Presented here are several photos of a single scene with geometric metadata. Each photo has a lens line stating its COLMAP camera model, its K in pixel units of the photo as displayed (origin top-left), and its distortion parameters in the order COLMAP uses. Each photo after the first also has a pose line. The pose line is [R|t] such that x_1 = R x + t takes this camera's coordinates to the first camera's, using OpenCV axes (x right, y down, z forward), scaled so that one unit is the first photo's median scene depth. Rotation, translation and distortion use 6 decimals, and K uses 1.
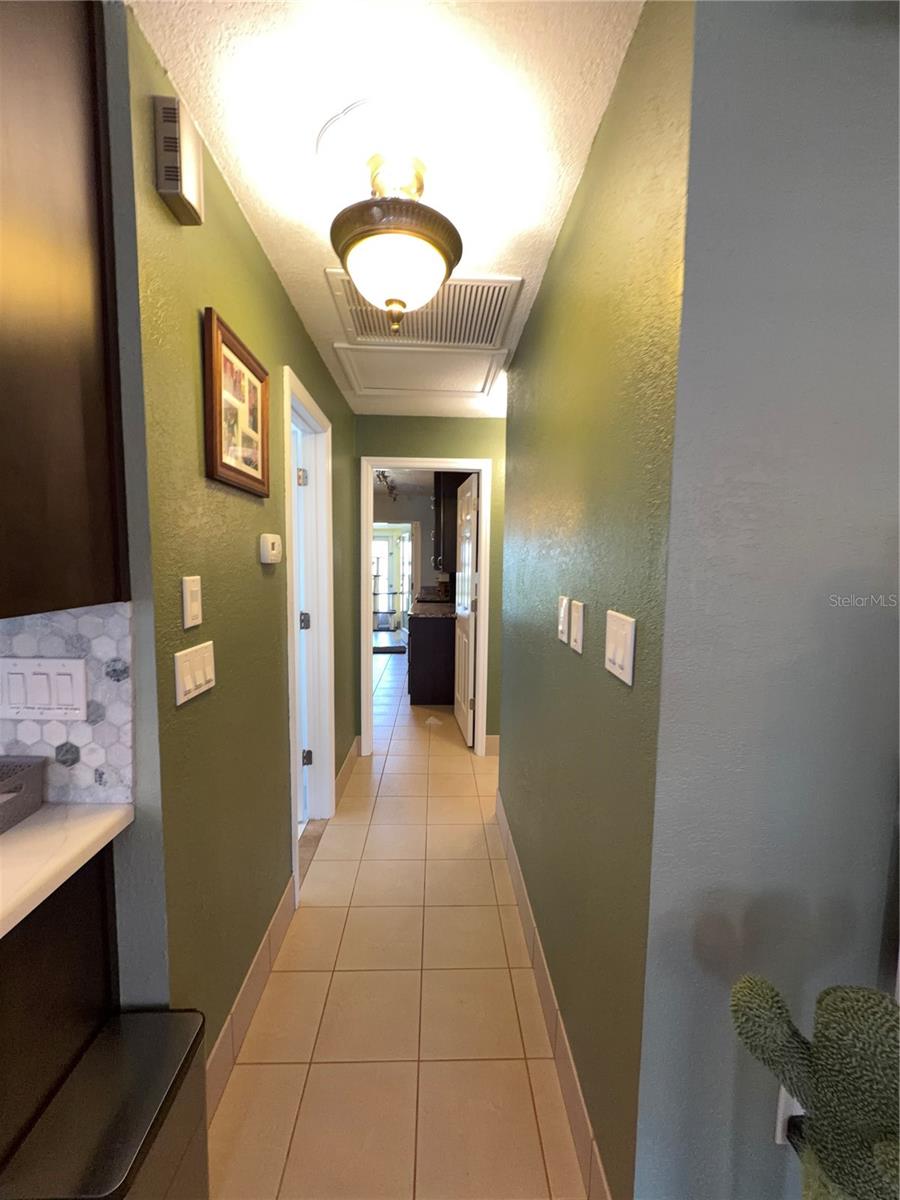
lens RADIAL K [[476.5, 0, 449.3], [0, 476.5, 600.9], [0, 0, 1]] dist [-0.001249, 0.000068]
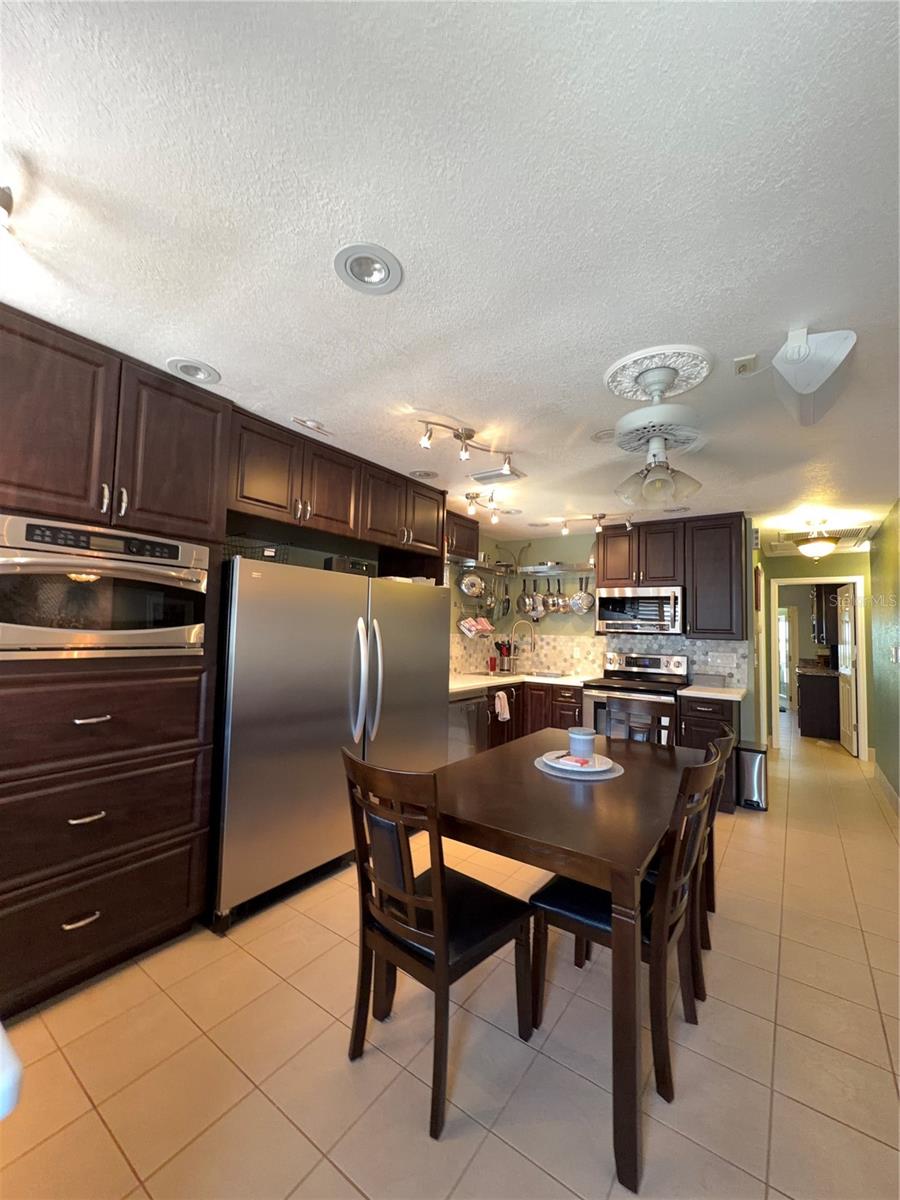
lens RADIAL K [[476.5, 0, 444.7], [0, 476.5, 601.6], [0, 0, 1]] dist [-0.001249, 0.000068]
pose [[0.788715, -0.027754, -0.614133, -0.044695], [-0.071901, 0.987960, -0.136989, 0.118342], [0.610540, 0.152202, 0.777223, -1.097966]]
